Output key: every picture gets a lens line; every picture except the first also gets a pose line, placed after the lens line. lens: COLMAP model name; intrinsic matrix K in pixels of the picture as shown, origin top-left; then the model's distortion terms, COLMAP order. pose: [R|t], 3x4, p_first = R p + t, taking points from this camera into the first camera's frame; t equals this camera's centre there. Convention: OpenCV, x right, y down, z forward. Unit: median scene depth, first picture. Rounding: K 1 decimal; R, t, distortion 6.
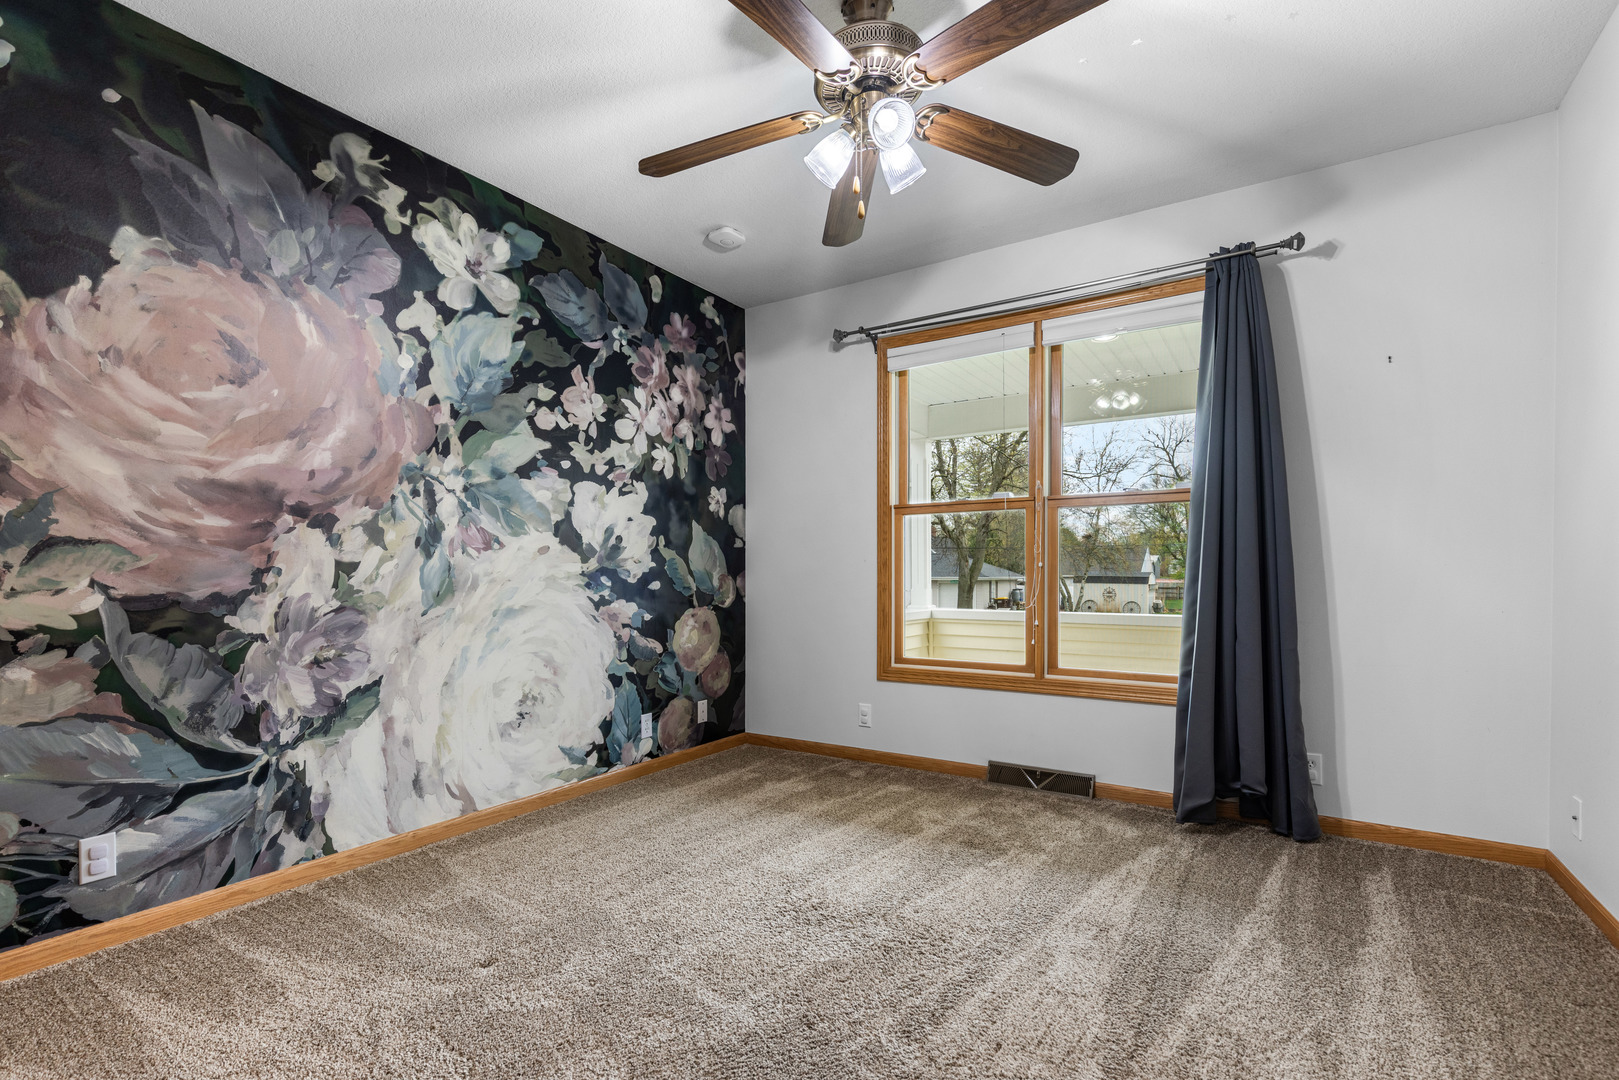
lens RADIAL K [[736.2, 0, 841.9], [0, 736.2, 585.3], [0, 0, 1]] dist [0.005395, -0.002432]
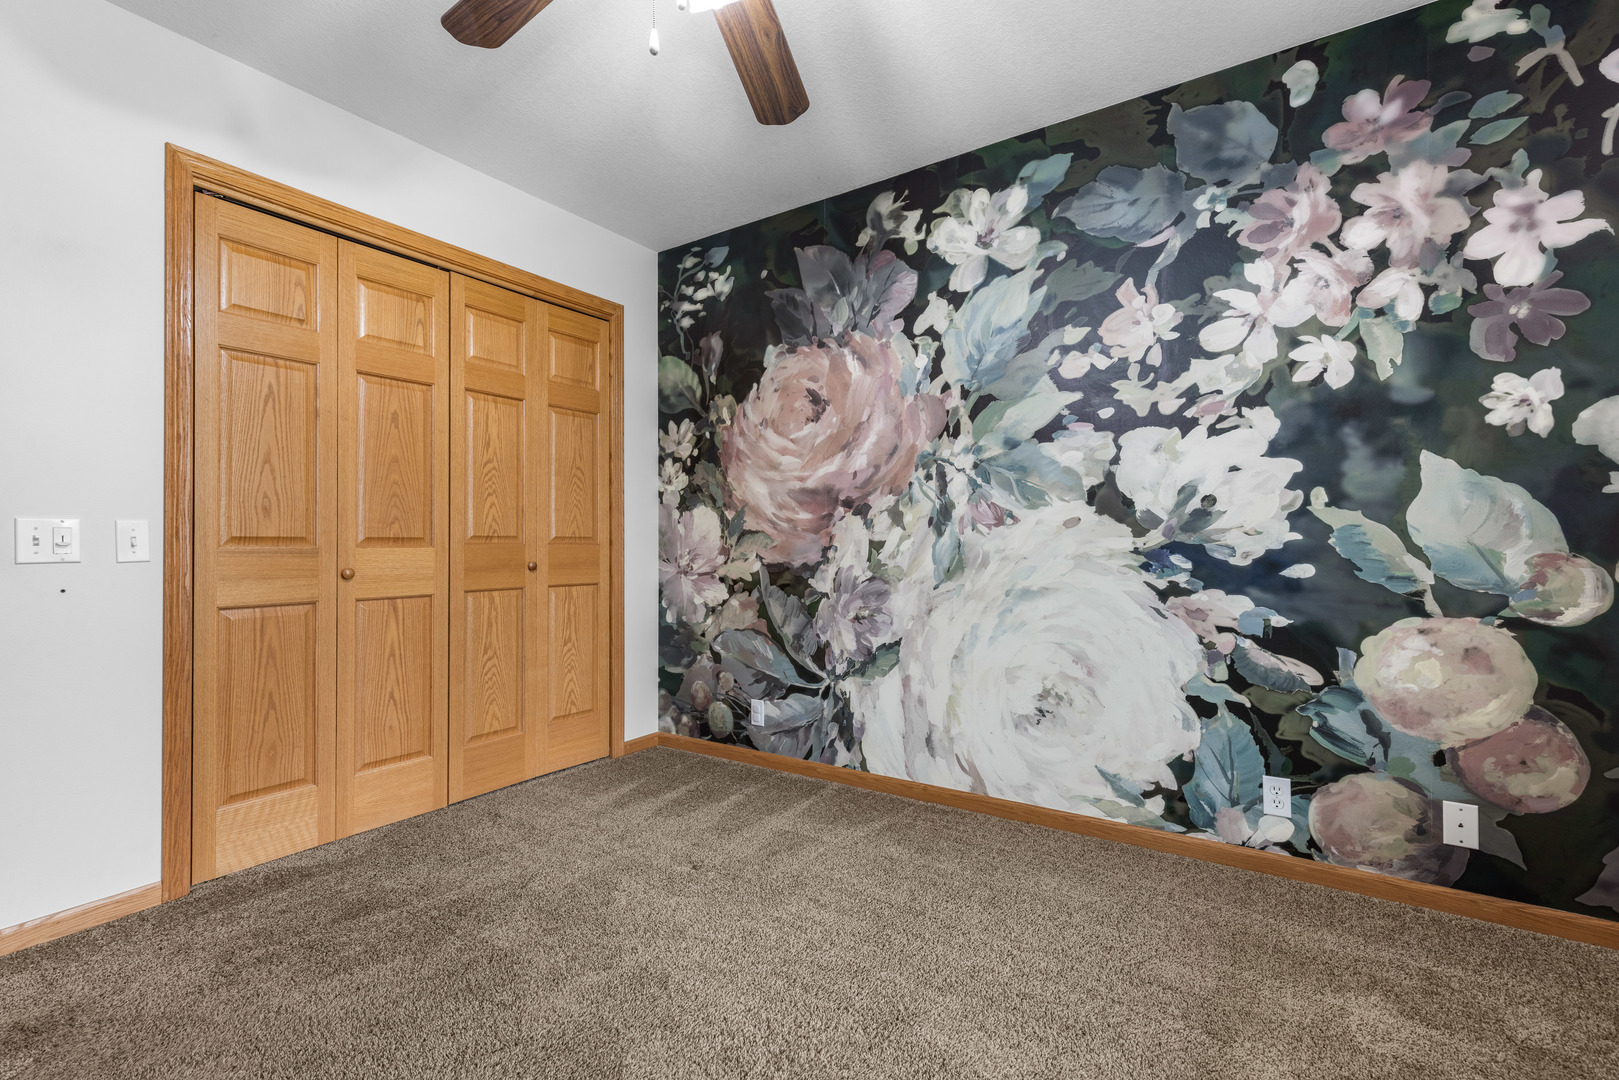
lens RADIAL K [[736.2, 0, 810.9], [0, 736.2, 538.2], [0, 0, 1]] dist [0.005395, -0.002432]
pose [[-0.061765, -0.004849, -0.998079, 0.491594], [-0.011581, 0.999924, -0.004142, -0.025637], [0.998024, 0.011303, -0.061816, 0.831479]]
